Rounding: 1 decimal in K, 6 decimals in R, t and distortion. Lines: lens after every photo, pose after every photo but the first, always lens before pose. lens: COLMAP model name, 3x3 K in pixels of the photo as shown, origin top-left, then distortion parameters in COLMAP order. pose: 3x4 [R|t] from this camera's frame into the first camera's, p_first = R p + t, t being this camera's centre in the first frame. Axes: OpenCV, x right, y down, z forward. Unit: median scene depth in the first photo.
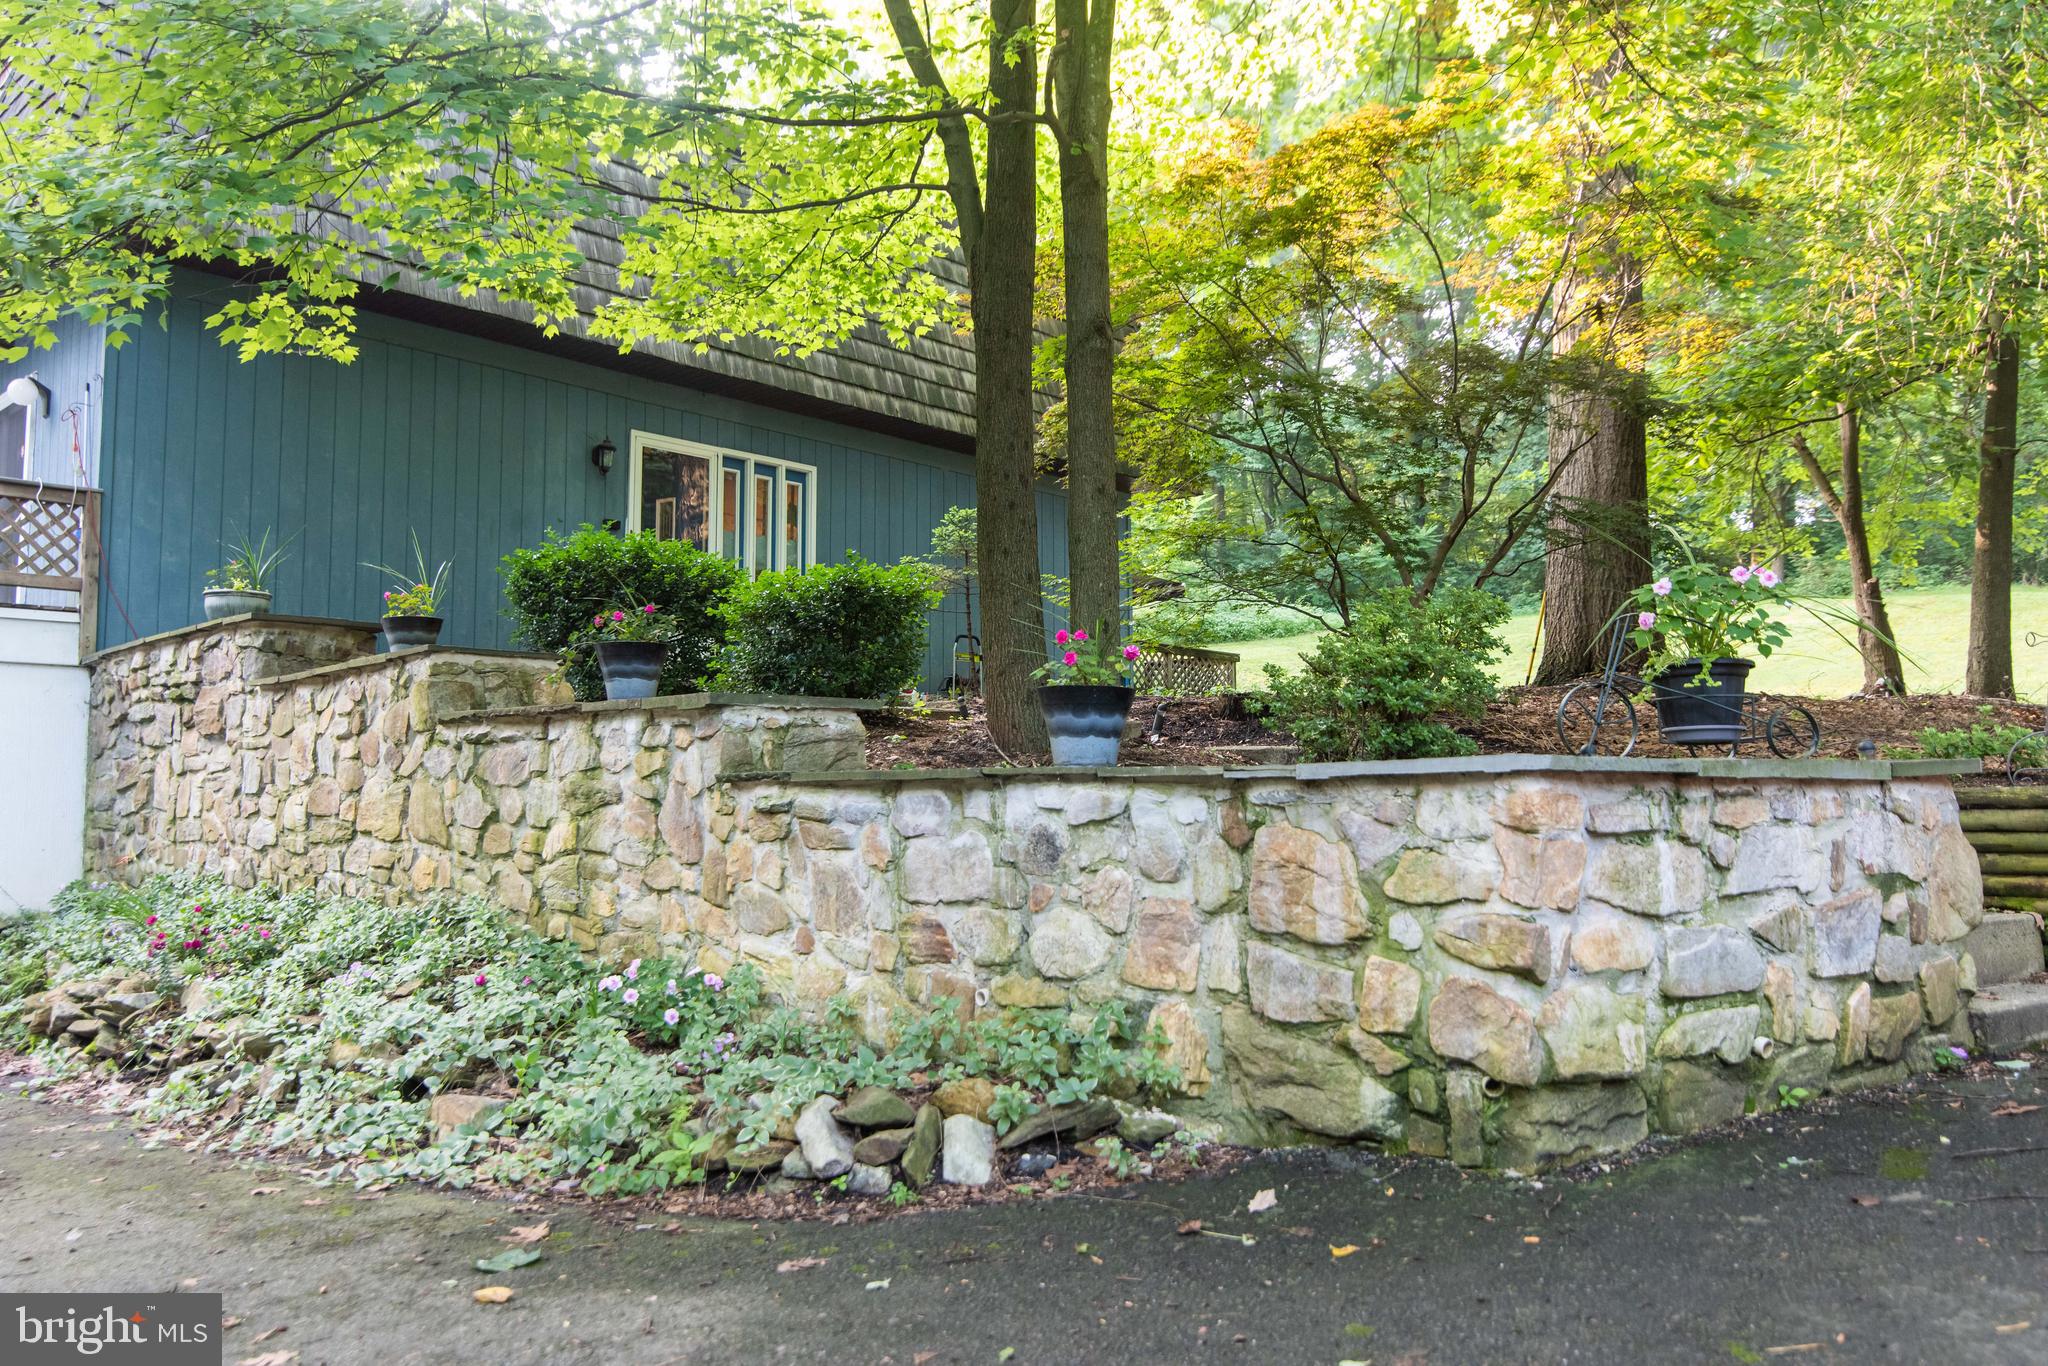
lens RADIAL K [[1547.2, 0, 1020.8], [0, 1547.2, 679.9], [0, 0, 1]] dist [0.002676, 0.005836]
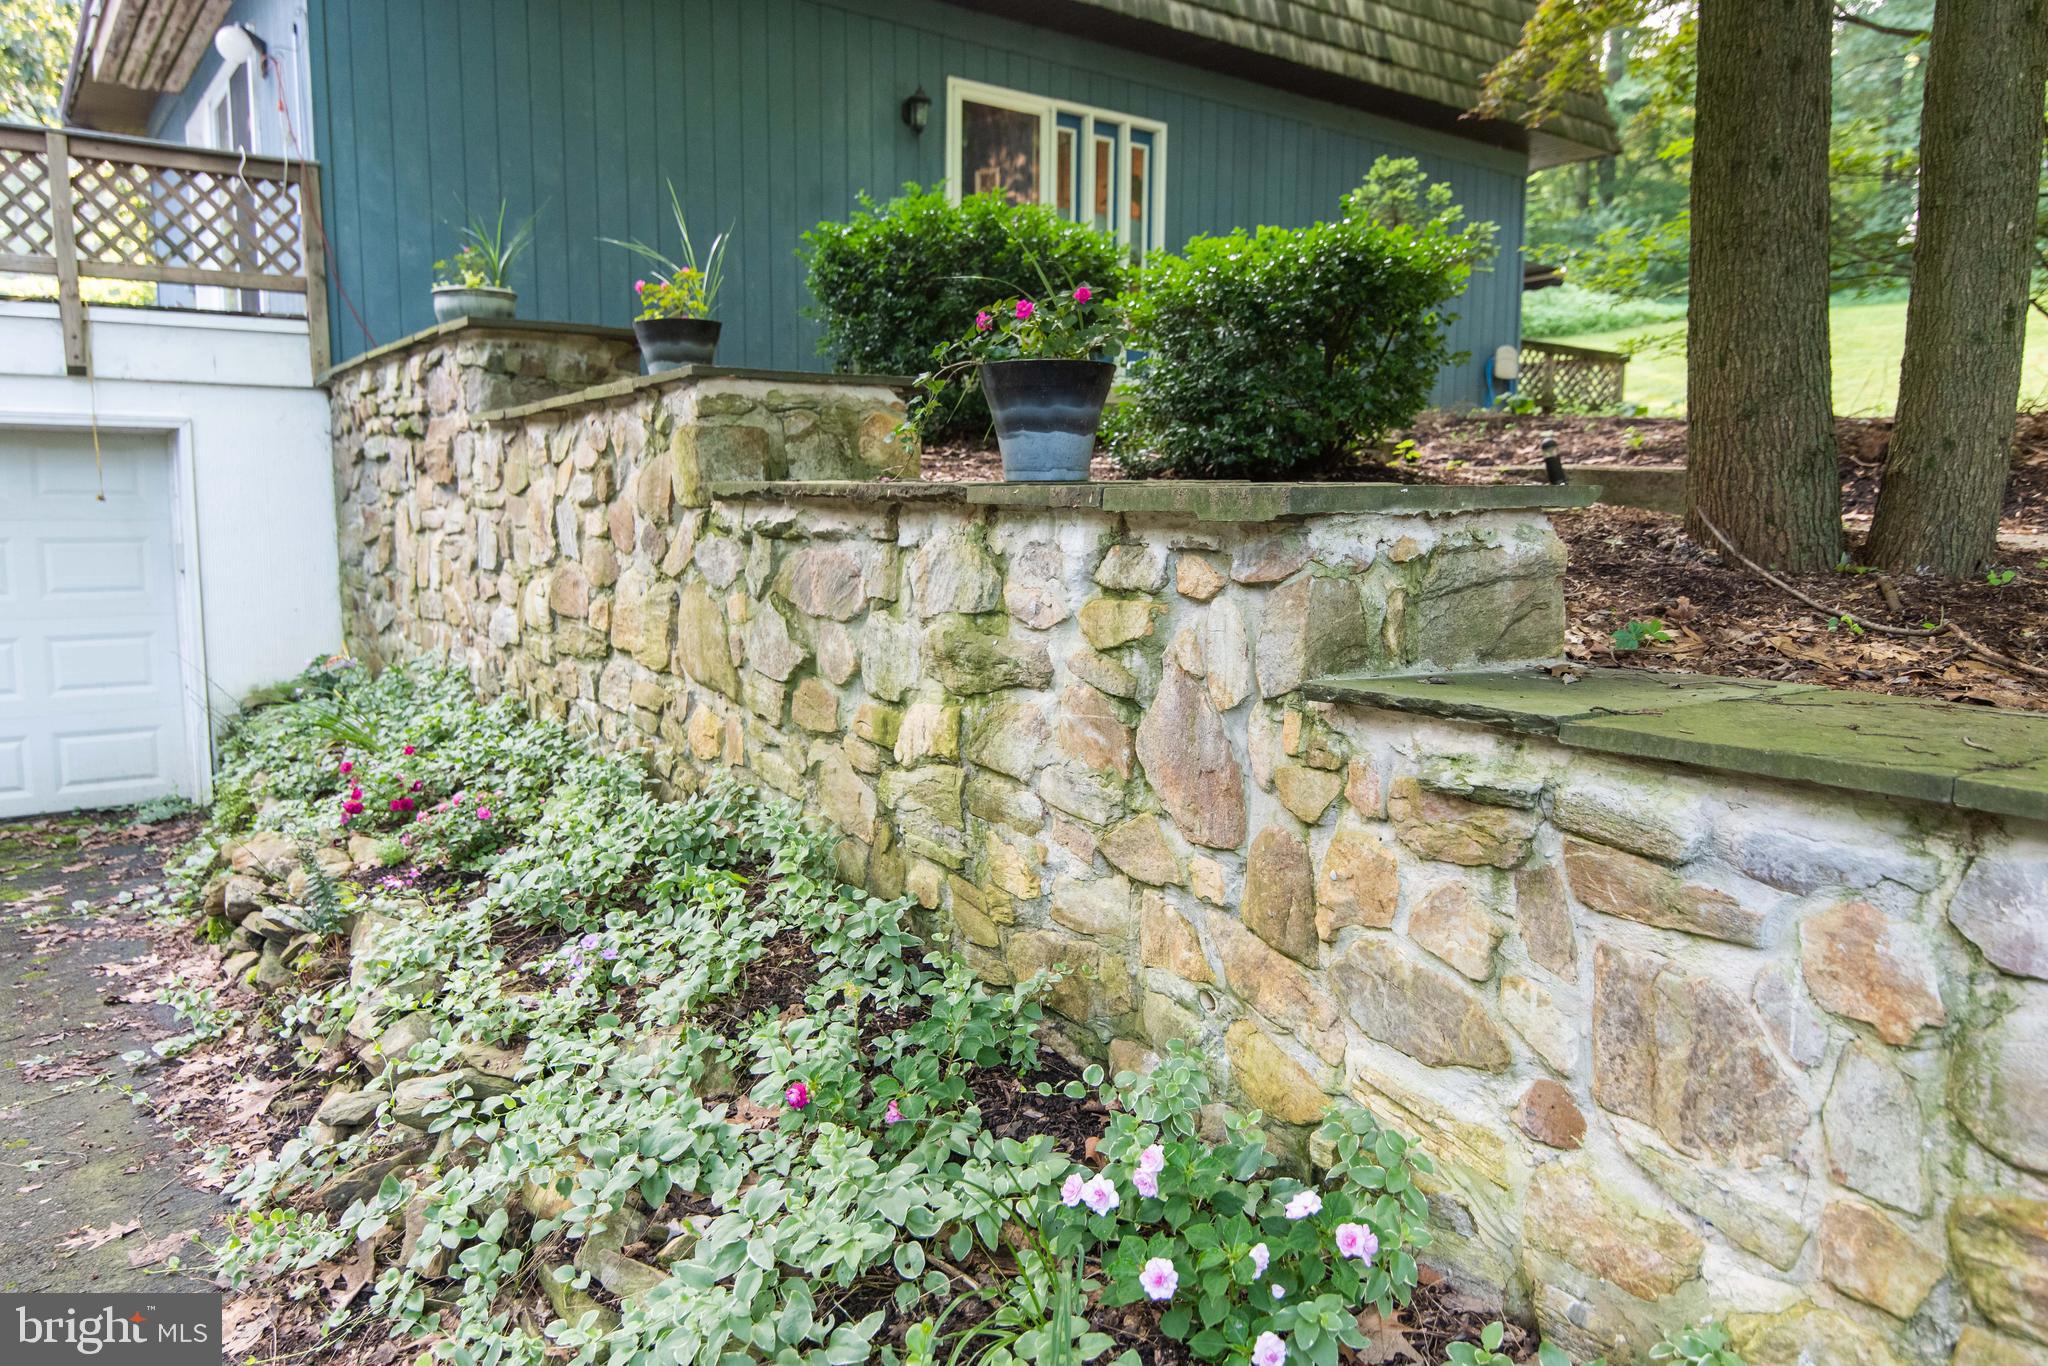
lens RADIAL K [[1398.8, 0, 1007.9], [0, 1398.8, 672.4], [0, 0, 1]] dist [0.007241, -0.003039]
pose [[0.983823, 0.030390, -0.176549, -0.190253], [0.006676, 0.978602, 0.205653, -0.020013], [0.179021, -0.203504, 0.962568, 0.555598]]
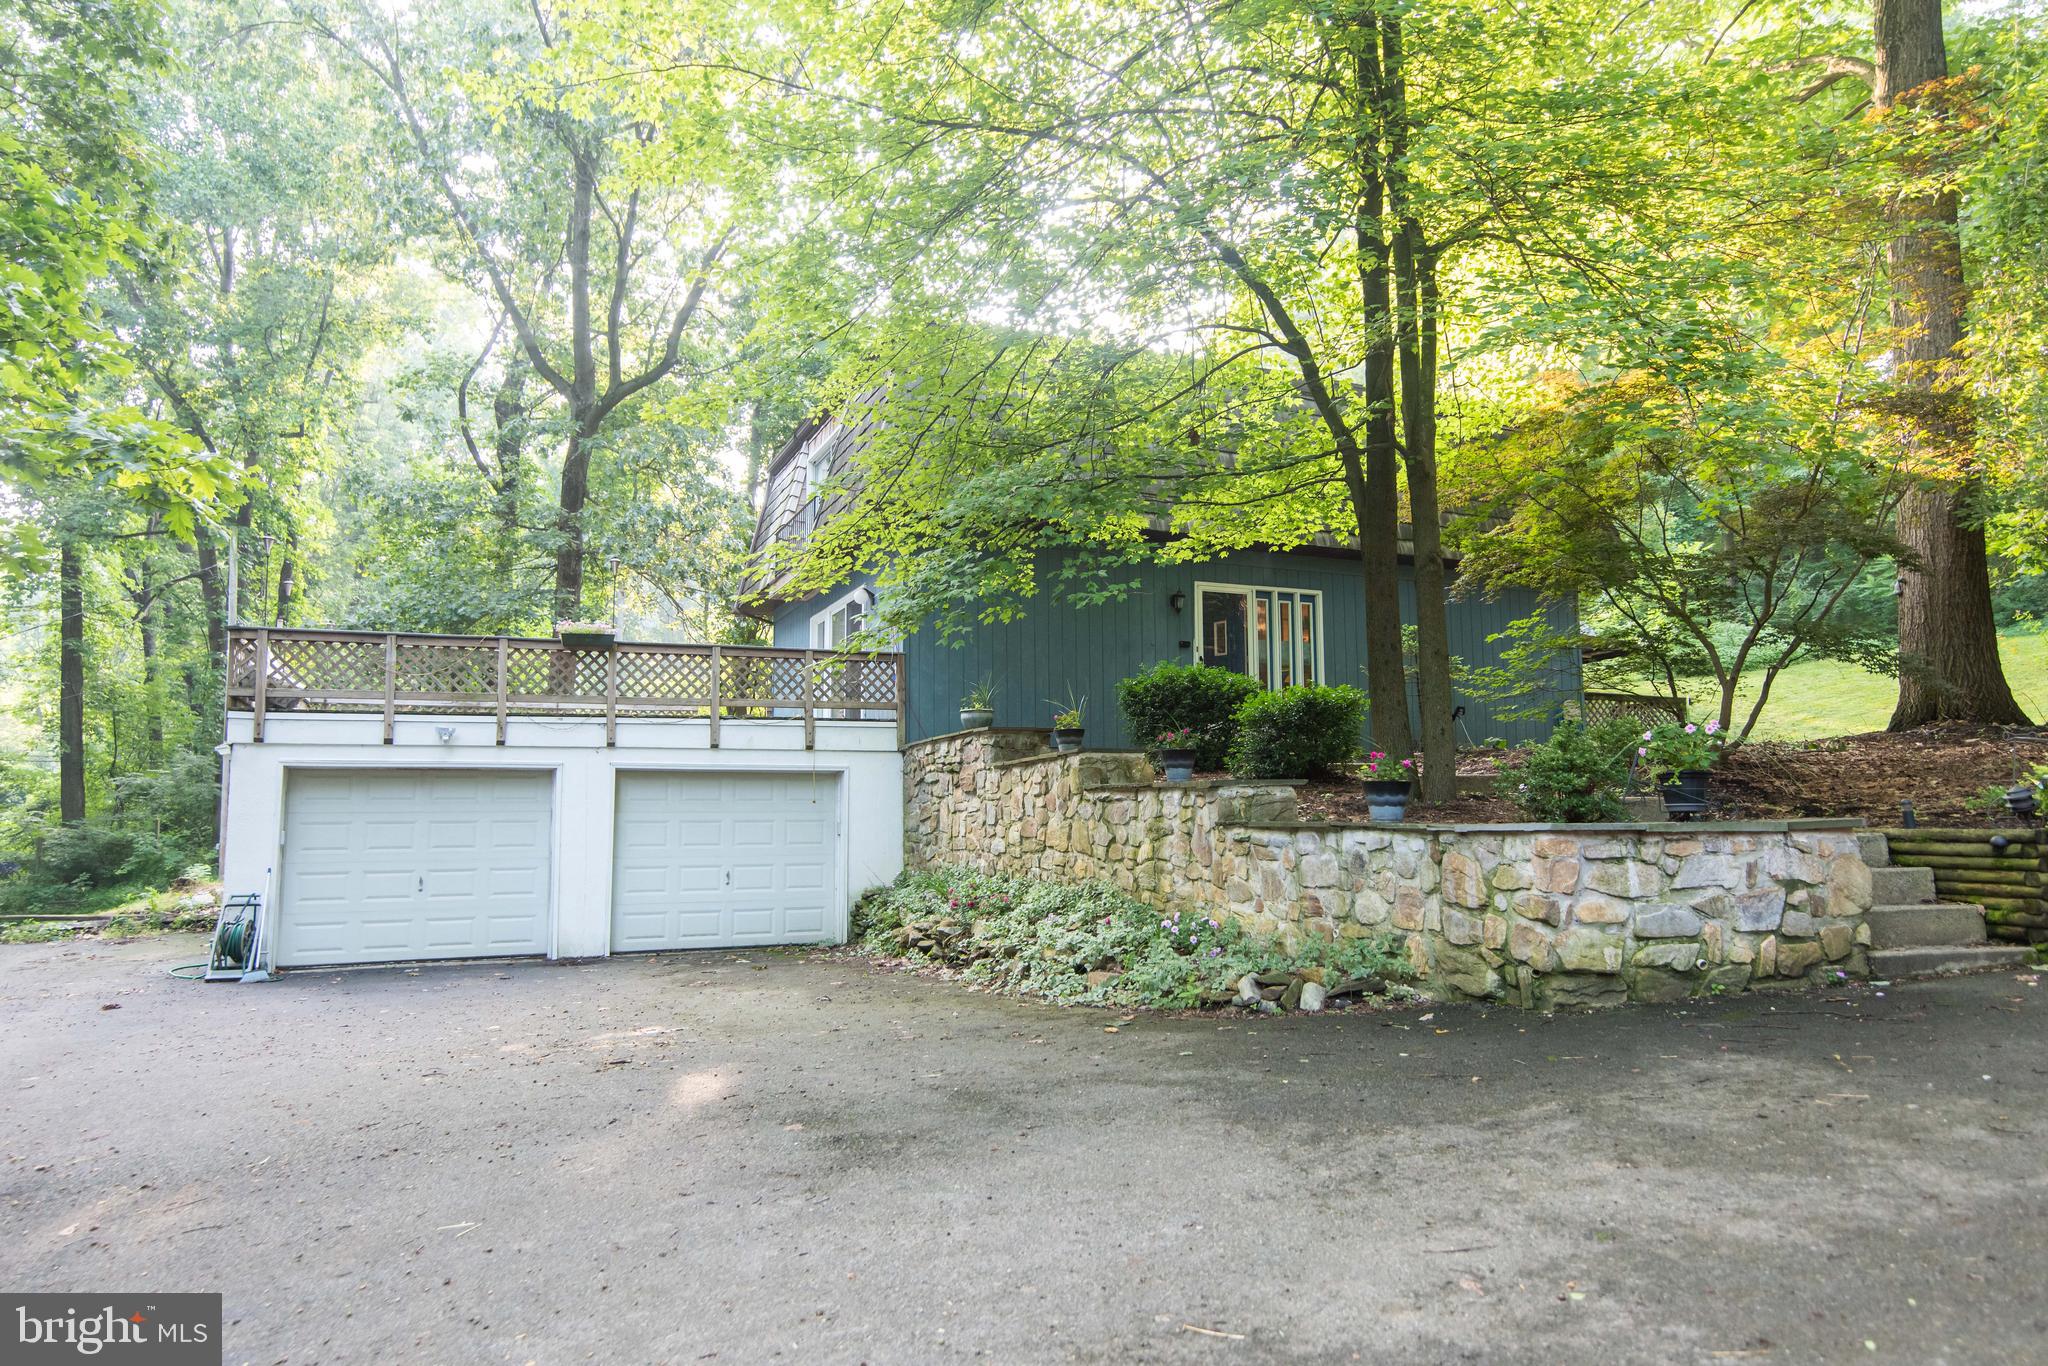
lens RADIAL K [[1299.1, 0, 1021.0], [0, 1299.1, 685.9], [0, 0, 1]] dist [0.003198, 0.002932]
pose [[0.917050, -0.044030, -0.396333, 0.223023], [0.037684, 0.999007, -0.023787, -0.075943], [0.396987, 0.006879, 0.917799, -0.580863]]
